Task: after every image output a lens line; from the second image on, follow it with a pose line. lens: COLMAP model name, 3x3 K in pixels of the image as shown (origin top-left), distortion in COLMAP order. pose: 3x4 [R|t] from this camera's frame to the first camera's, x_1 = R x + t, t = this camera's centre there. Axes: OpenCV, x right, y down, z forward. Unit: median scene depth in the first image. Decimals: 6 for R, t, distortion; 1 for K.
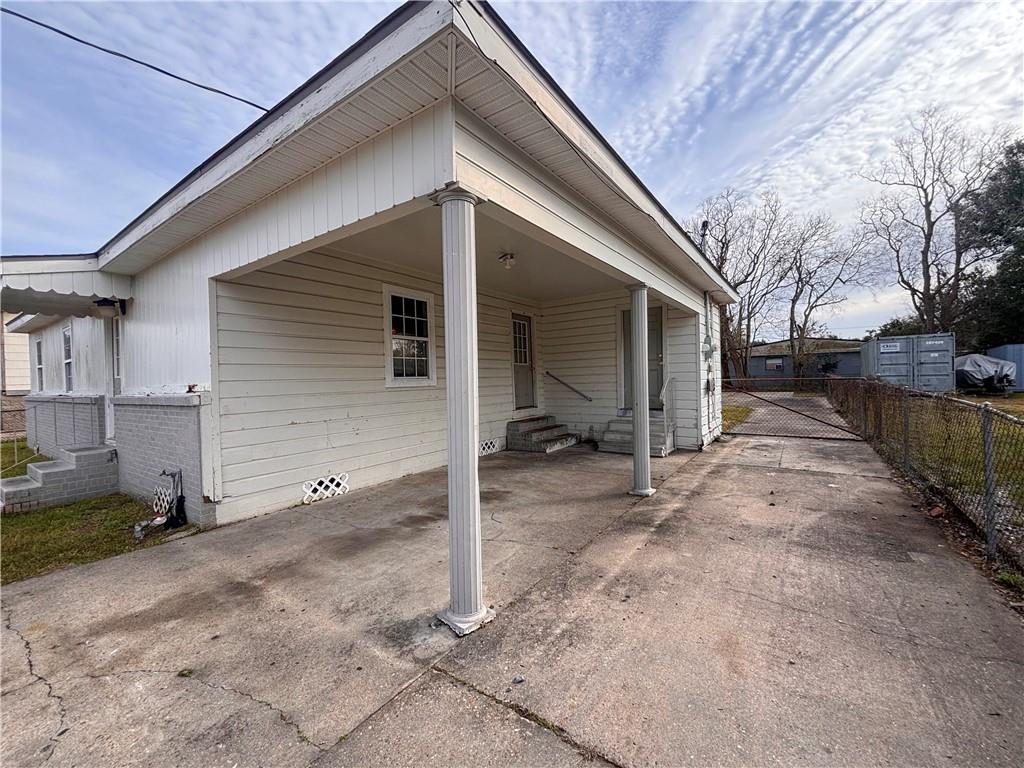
lens RADIAL K [[411.2, 0, 512.0], [0, 411.2, 384.0], [0, 0, 1]] dist [0.000191, -0.000152]
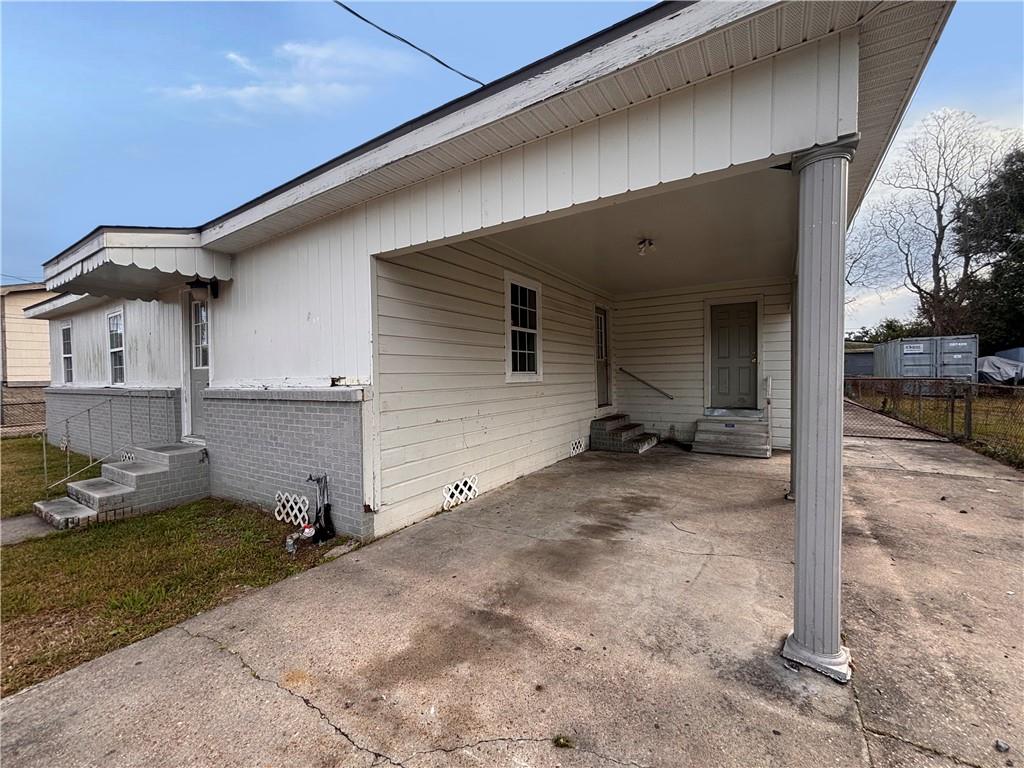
lens RADIAL K [[411.2, 0, 512.0], [0, 411.2, 384.0], [0, 0, 1]] dist [0.000191, -0.000152]
pose [[0.999168, 0.010516, 0.039417, -0.397912], [-0.010830, 0.999911, 0.007744, 0.004801], [-0.039332, -0.008165, 0.999193, 0.095511]]
